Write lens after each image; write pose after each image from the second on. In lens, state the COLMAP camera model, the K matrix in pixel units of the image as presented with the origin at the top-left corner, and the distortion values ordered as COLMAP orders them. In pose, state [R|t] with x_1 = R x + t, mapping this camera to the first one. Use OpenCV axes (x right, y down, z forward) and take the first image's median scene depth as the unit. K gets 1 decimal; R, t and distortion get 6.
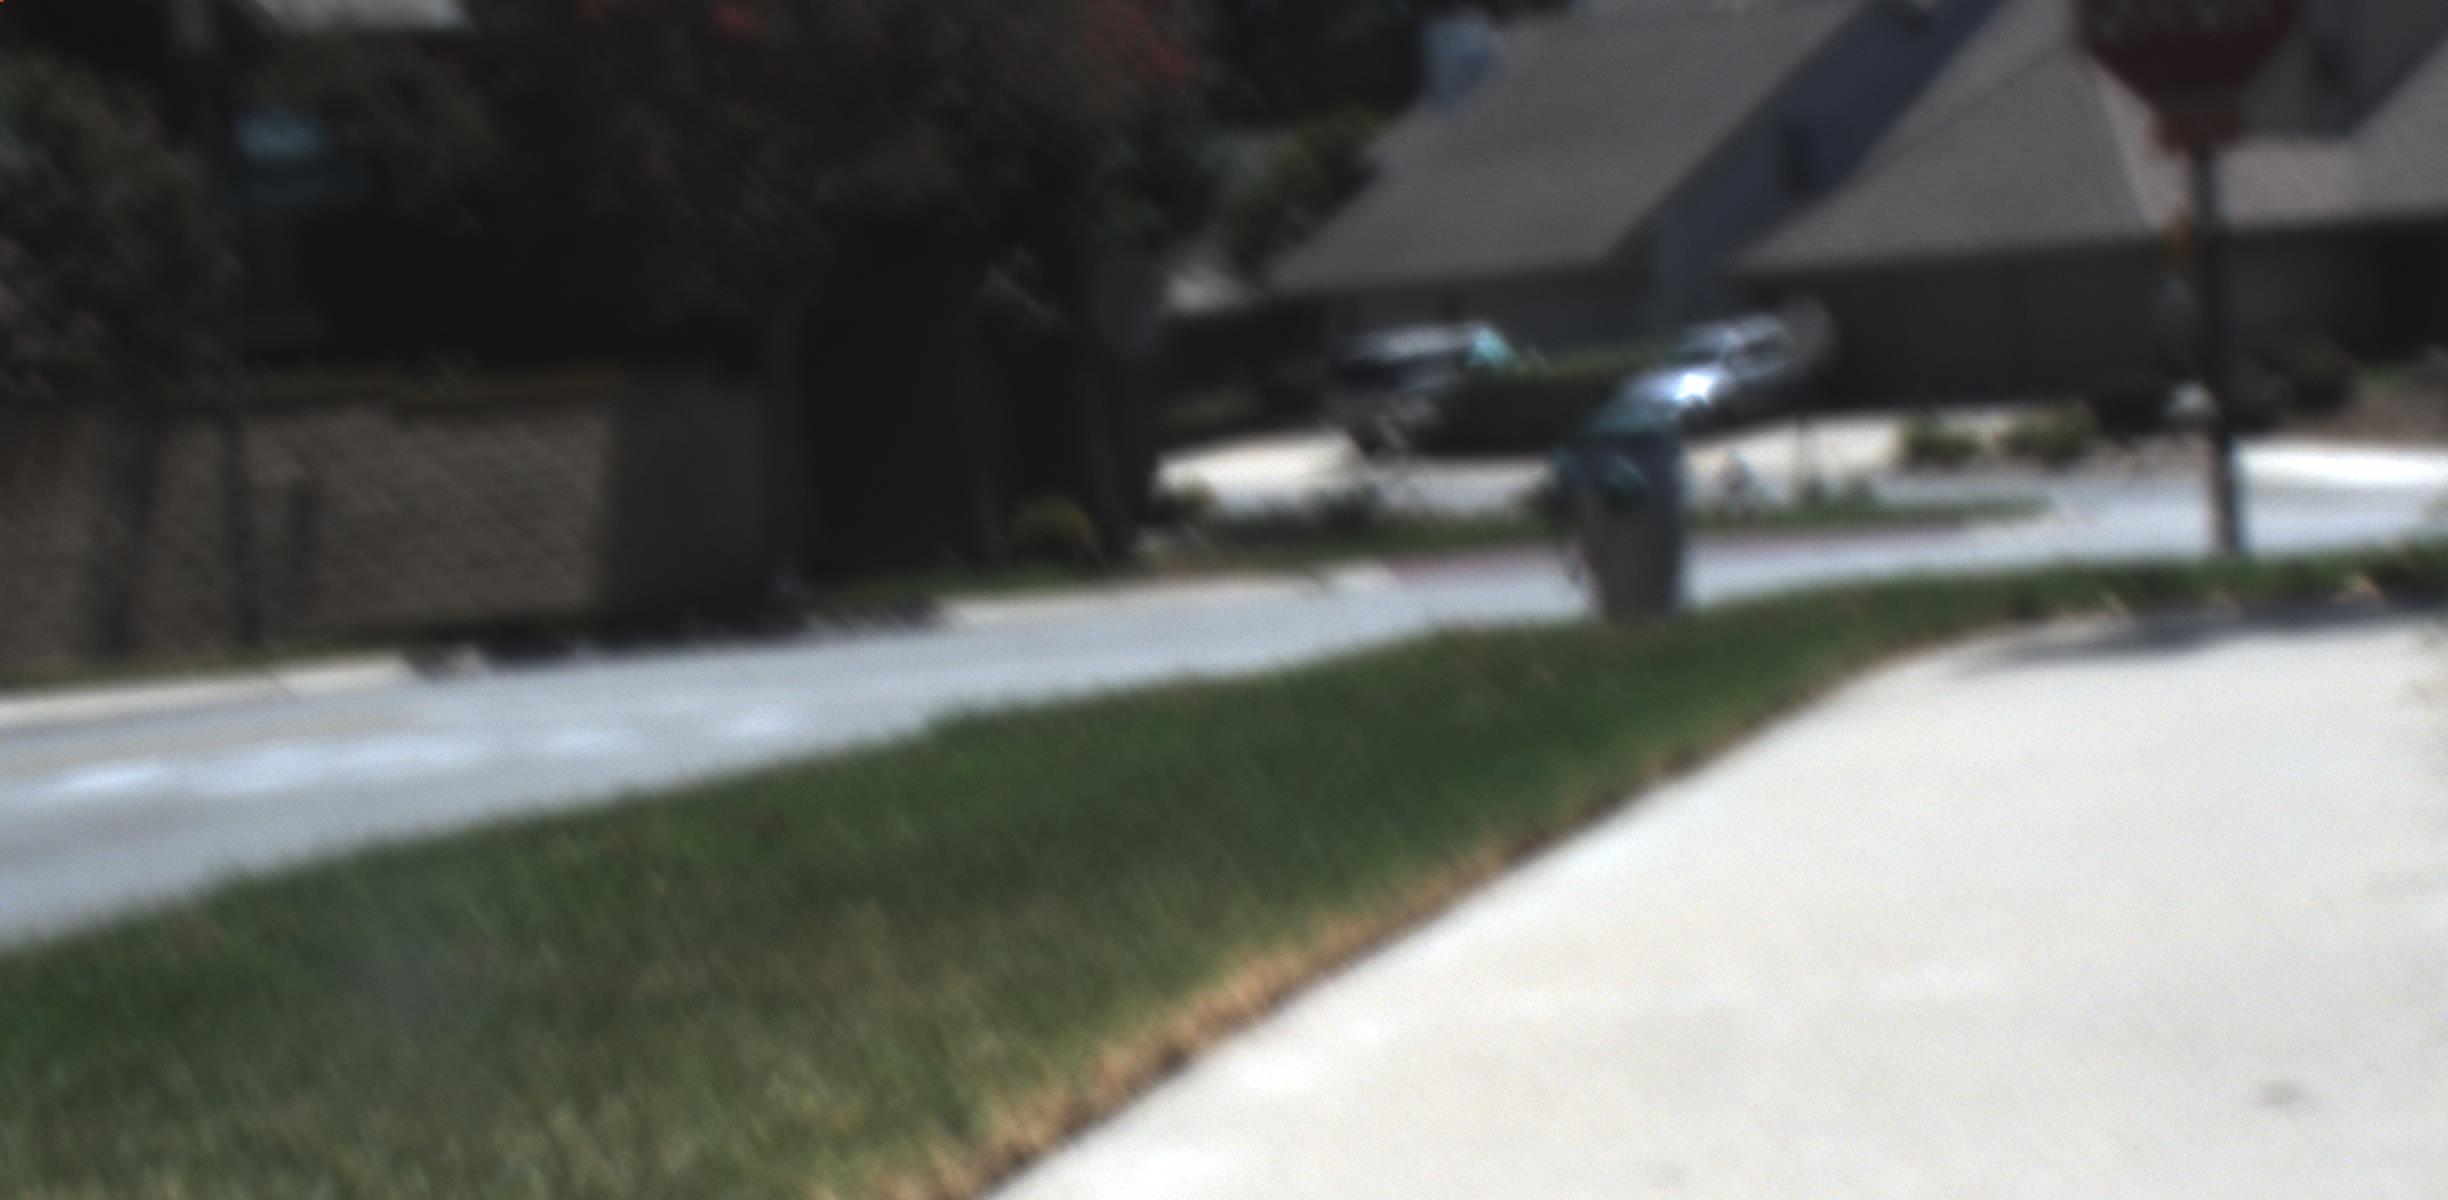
lens RADIAL K [[4830.5, 0, 1290.4], [0, 4830.5, 1023.0], [0, 0, 1]] dist [-0.179385, 0.872841]
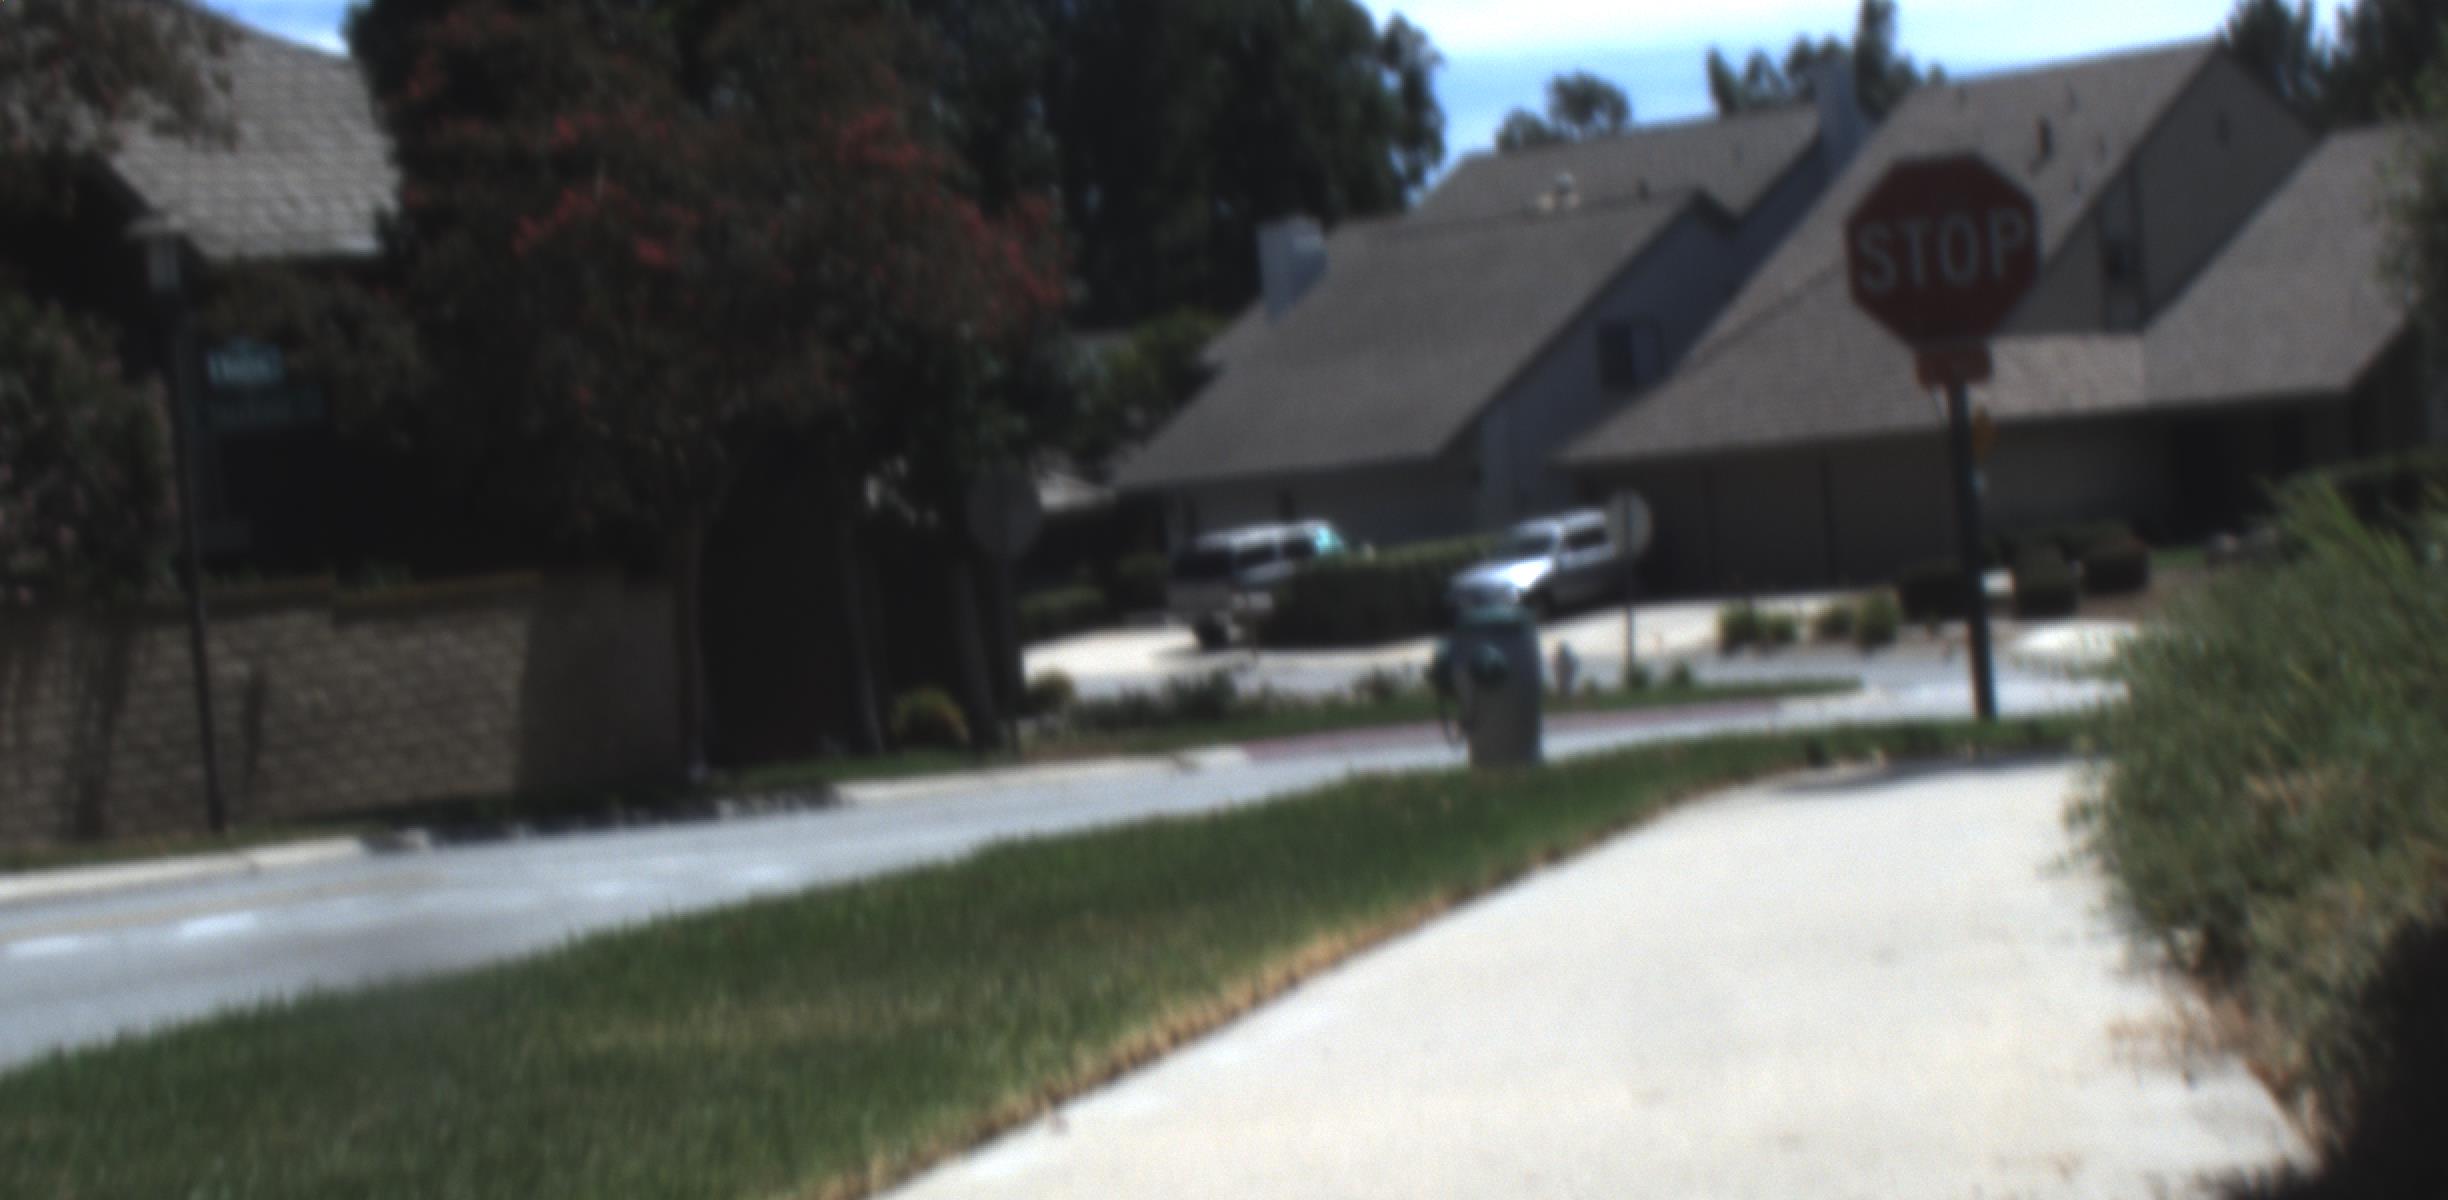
lens RADIAL K [[4830.5, 0, 1290.4], [0, 4830.5, 1023.0], [0, 0, 1]] dist [-0.179385, 0.872841]
pose [[0.999296, -0.013566, 0.034989, -0.009181], [0.014917, 0.999142, -0.038628, 0.009626], [-0.034435, 0.039122, 0.998641, -0.082451]]
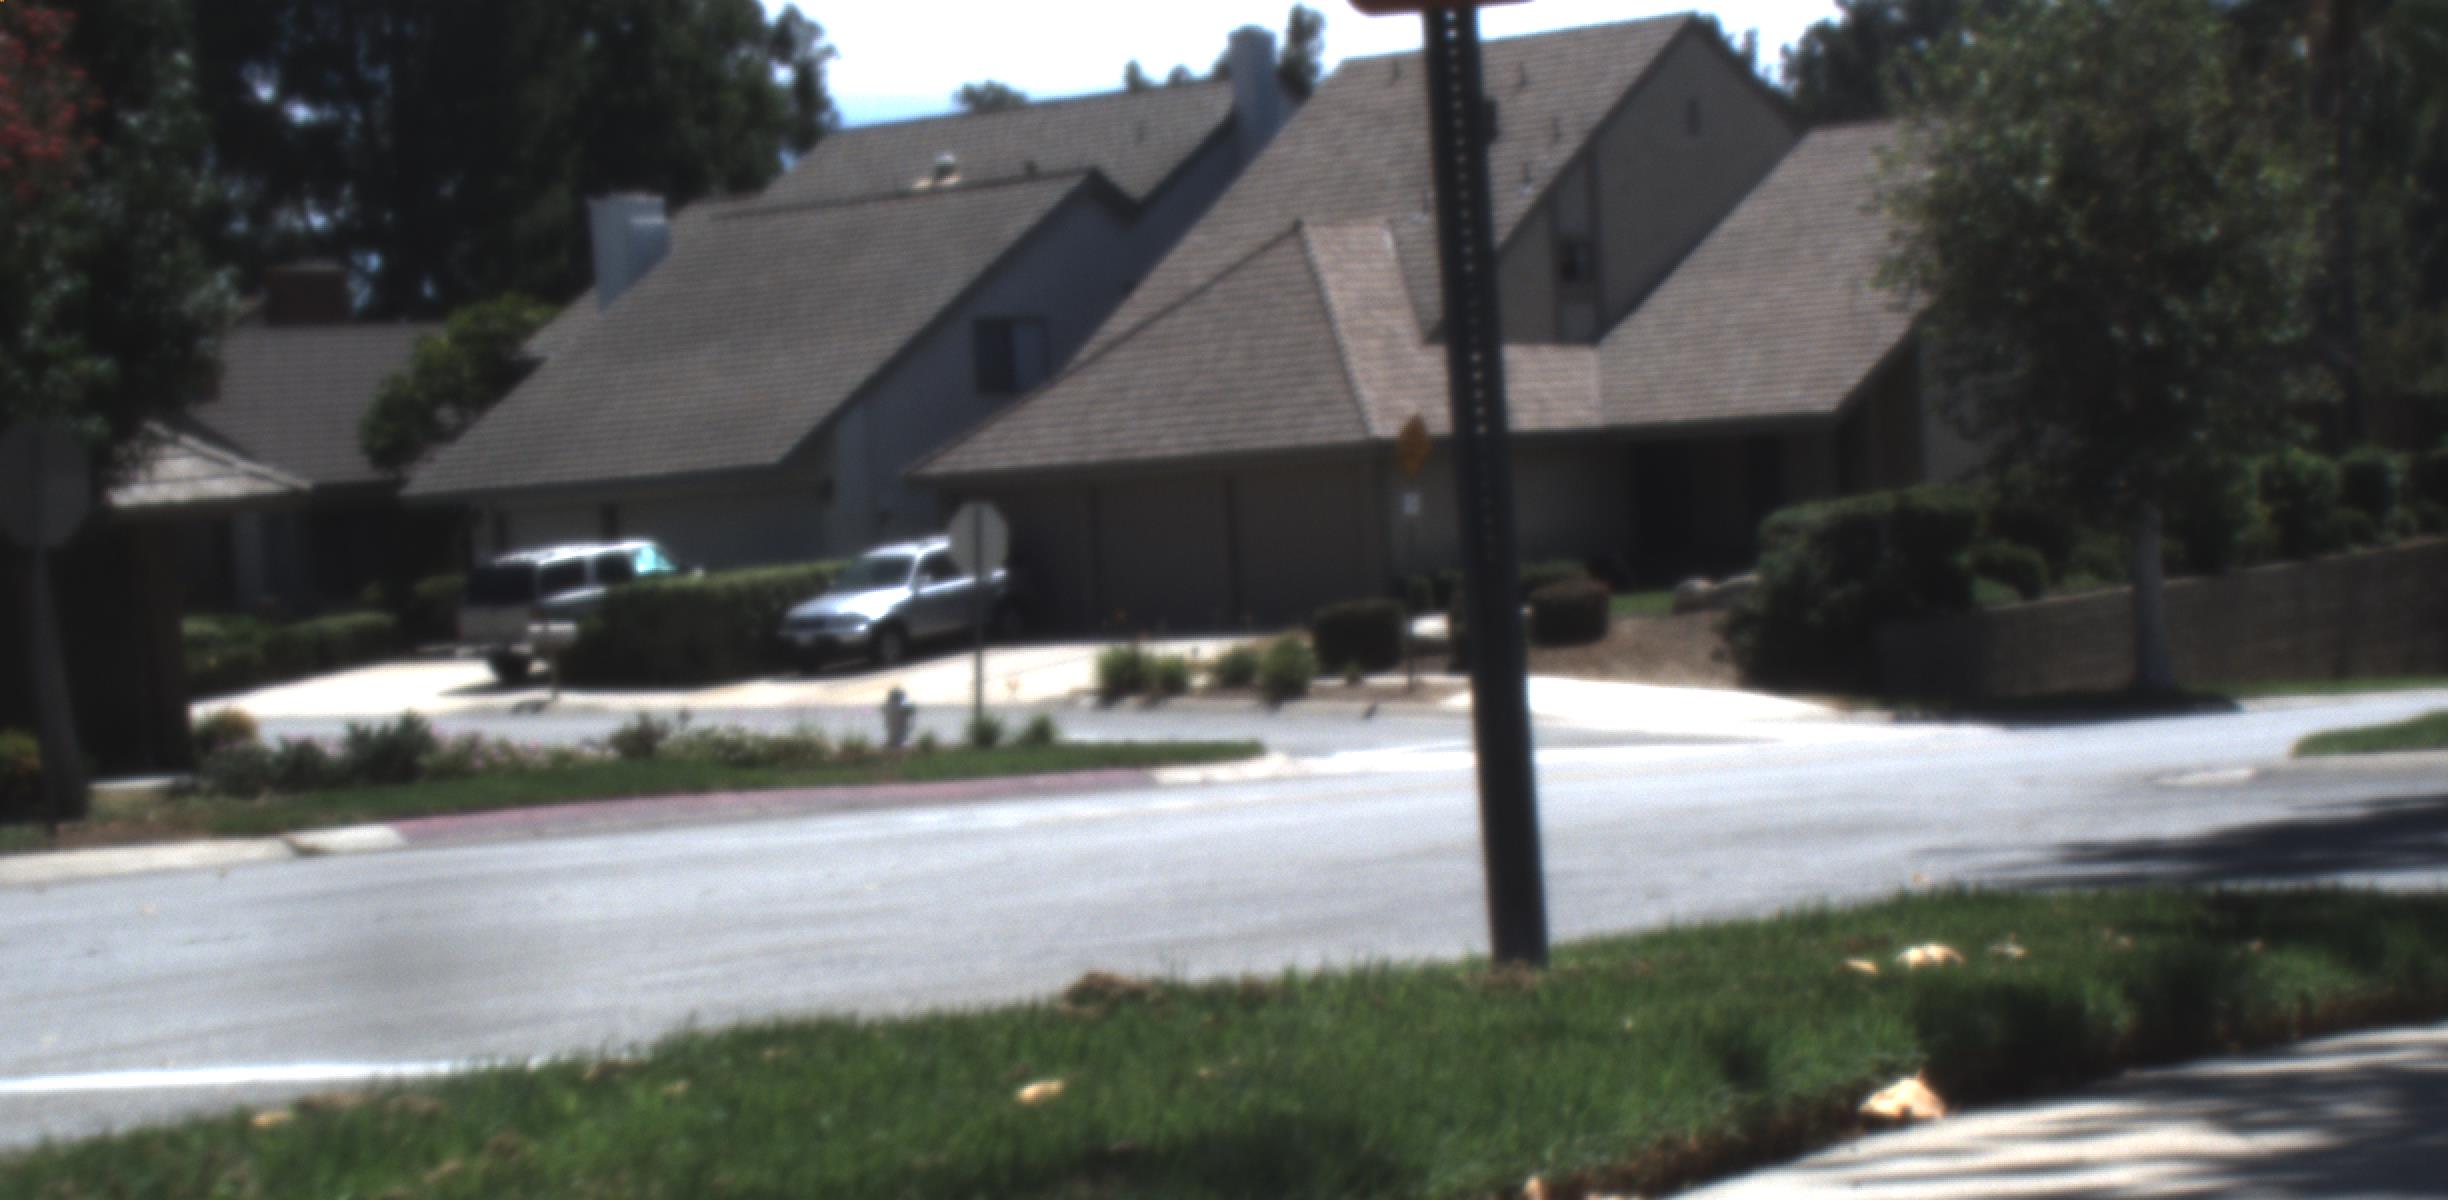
lens RADIAL K [[4830.5, 0, 1290.4], [0, 4830.5, 1023.0], [0, 0, 1]] dist [-0.179385, 0.872841]
pose [[0.987771, 0.002994, 0.155883, 0.045264], [0.004238, 0.998931, -0.046042, -0.029506], [-0.155854, 0.046140, 0.986702, 0.240726]]
